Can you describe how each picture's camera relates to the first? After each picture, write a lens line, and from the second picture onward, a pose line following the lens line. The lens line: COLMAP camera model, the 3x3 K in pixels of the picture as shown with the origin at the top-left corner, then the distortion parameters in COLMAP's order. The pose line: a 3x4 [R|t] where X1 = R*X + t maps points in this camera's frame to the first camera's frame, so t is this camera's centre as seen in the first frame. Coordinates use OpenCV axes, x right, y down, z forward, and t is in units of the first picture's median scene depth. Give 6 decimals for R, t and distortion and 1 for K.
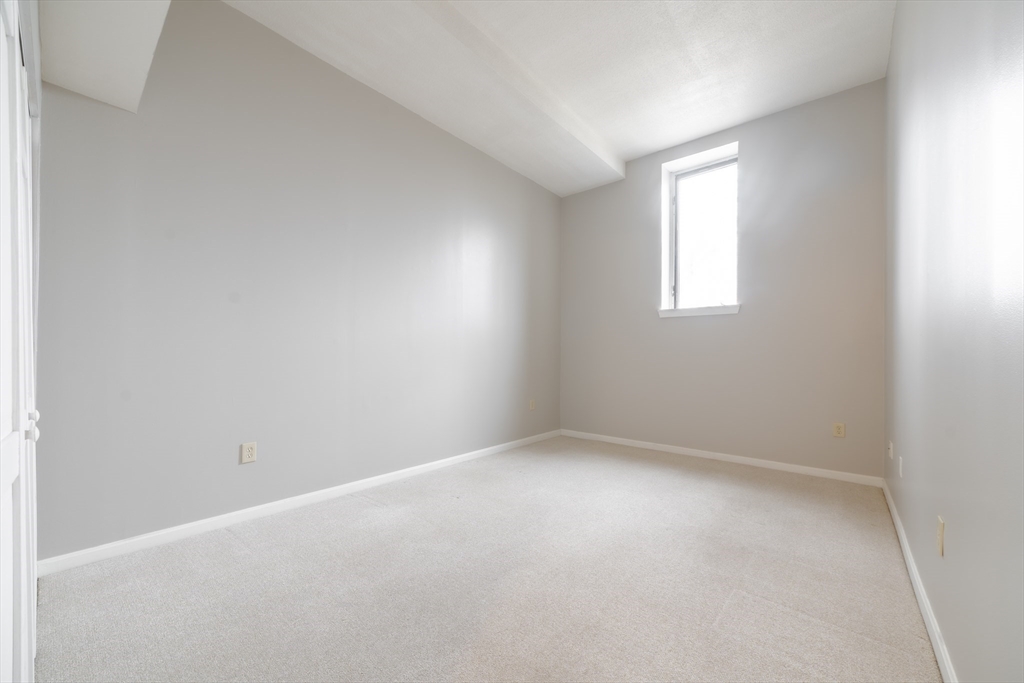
lens RADIAL K [[385.6, 0, 516.2], [0, 385.6, 351.1], [0, 0, 1]] dist [-0.006851, 0.002979]
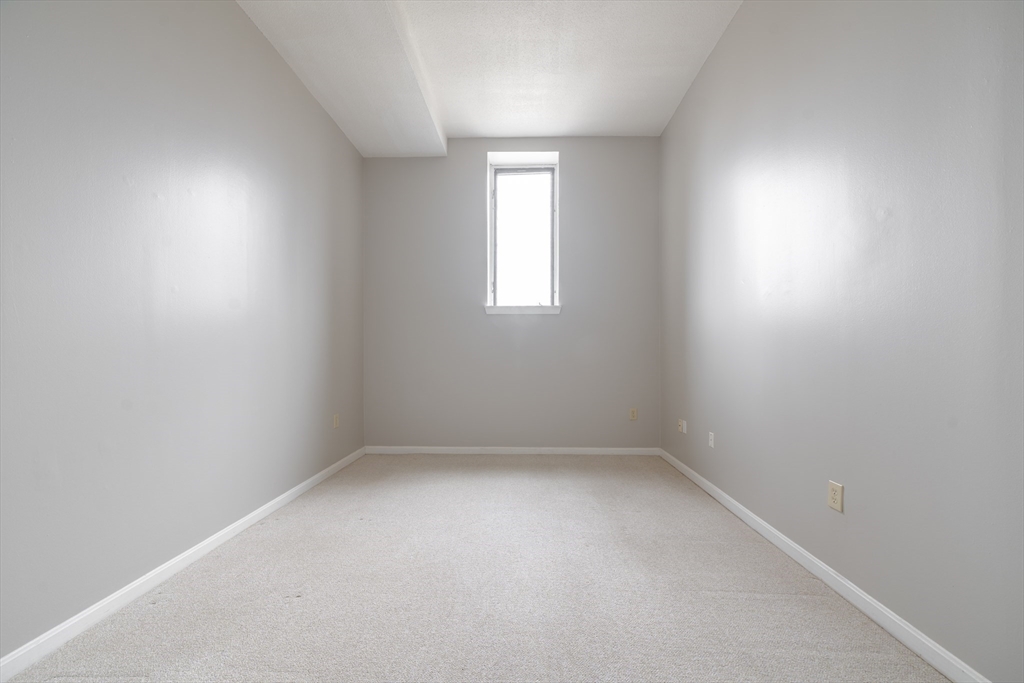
lens RADIAL K [[385.6, 0, 516.2], [0, 385.6, 351.1], [0, 0, 1]] dist [-0.006851, 0.002979]
pose [[0.780524, -0.004288, 0.625111, -0.163525], [-0.000083, 0.999976, 0.006963, -0.002056], [-0.625126, -0.005487, 0.780504, 0.210946]]
